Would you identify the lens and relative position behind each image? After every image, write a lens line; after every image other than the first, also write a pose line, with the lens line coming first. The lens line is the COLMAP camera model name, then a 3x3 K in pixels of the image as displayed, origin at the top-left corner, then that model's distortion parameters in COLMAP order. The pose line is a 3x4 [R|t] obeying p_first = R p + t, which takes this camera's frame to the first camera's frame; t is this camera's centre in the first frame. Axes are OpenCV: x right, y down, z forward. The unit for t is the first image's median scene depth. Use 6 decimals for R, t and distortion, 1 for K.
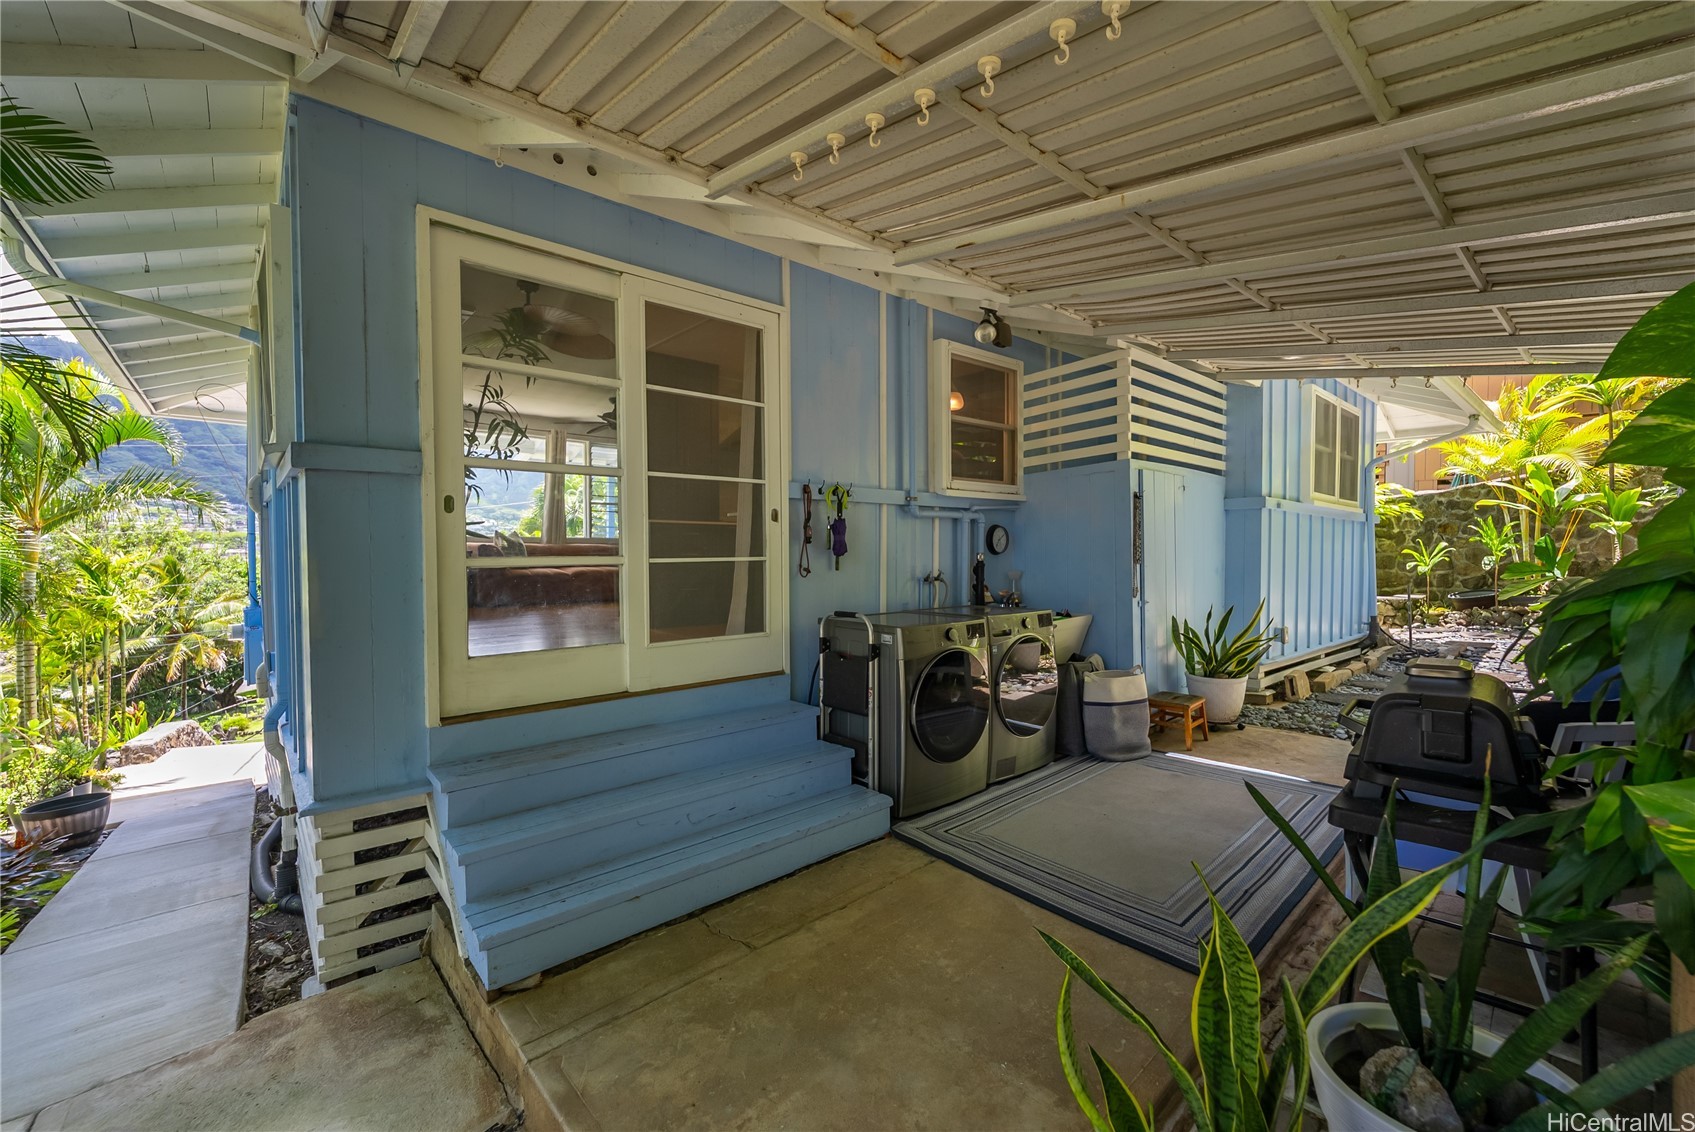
lens RADIAL K [[697.0, 0, 853.8], [0, 697.0, 566.9], [0, 0, 1]] dist [0.000626, -0.001010]
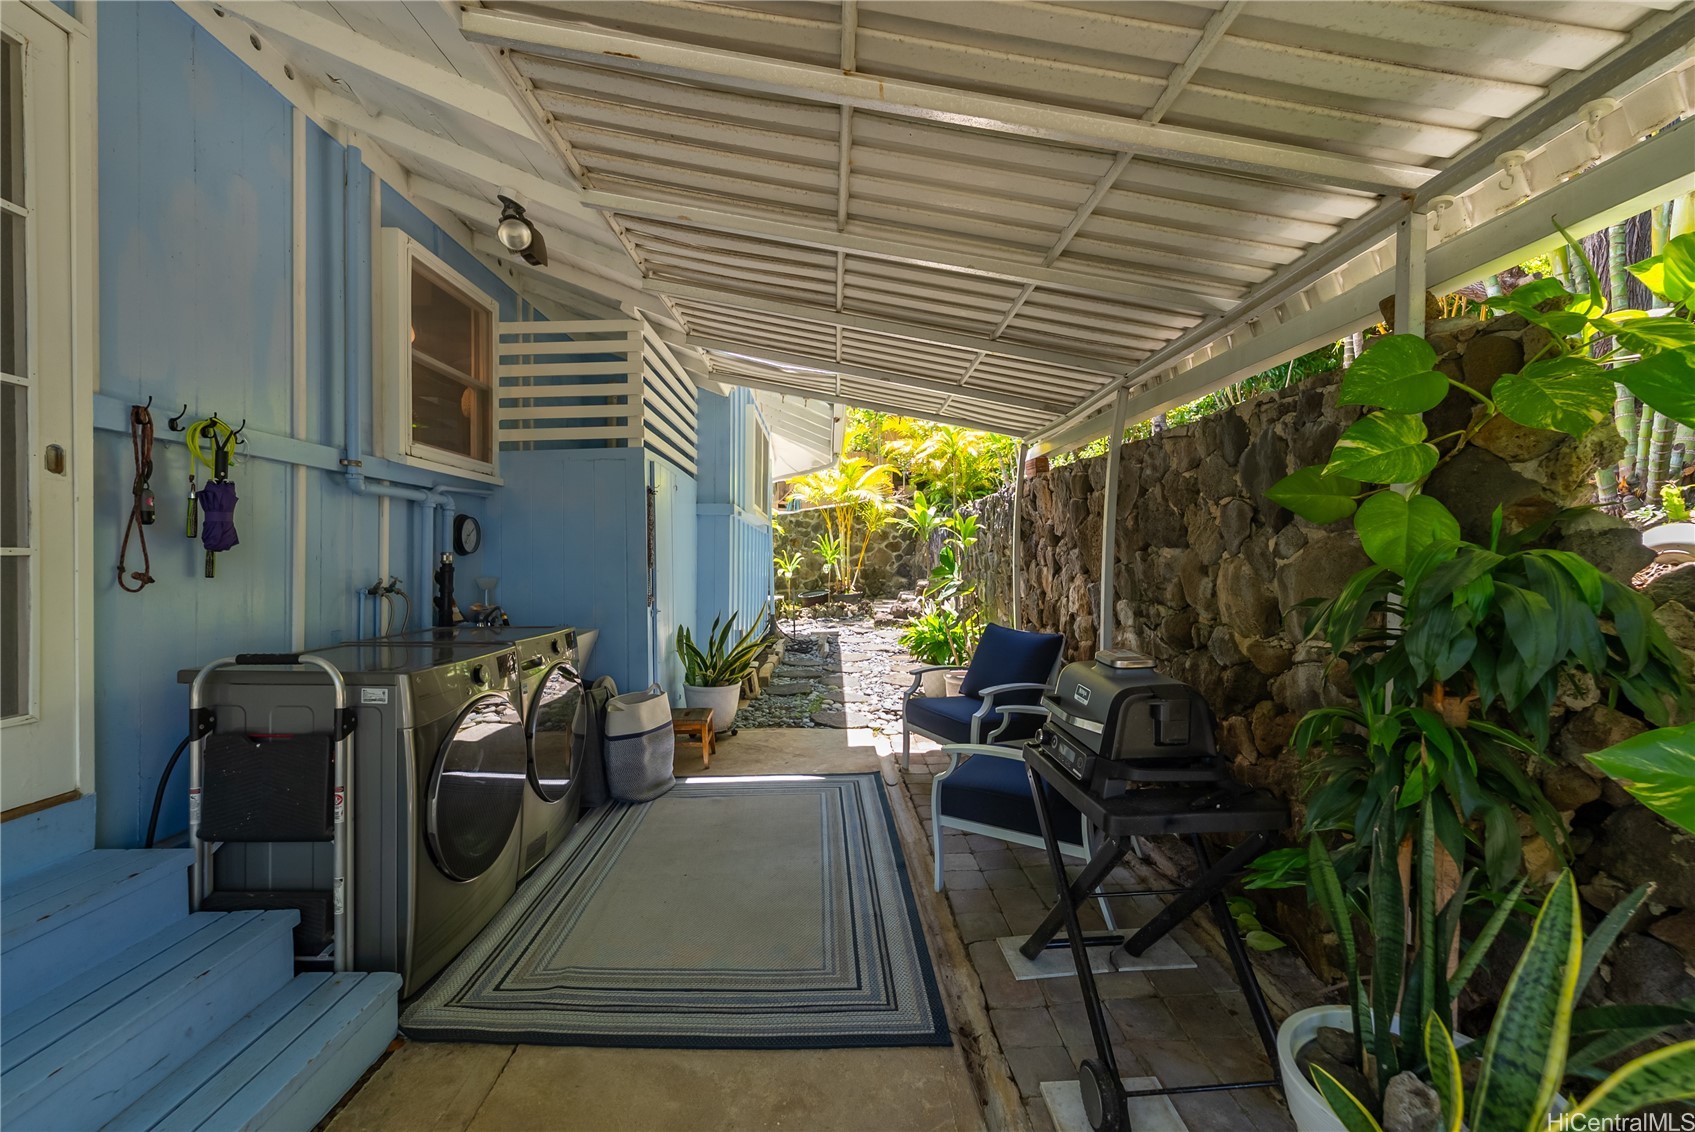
lens RADIAL K [[697.0, 0, 854.7], [0, 697.0, 567.1], [0, 0, 1]] dist [0.000626, -0.001010]
pose [[0.643842, 0.003258, 0.765151, -0.106067], [0.005637, 0.999944, -0.009001, 0.004121], [-0.765138, 0.010108, 0.643788, 0.253435]]
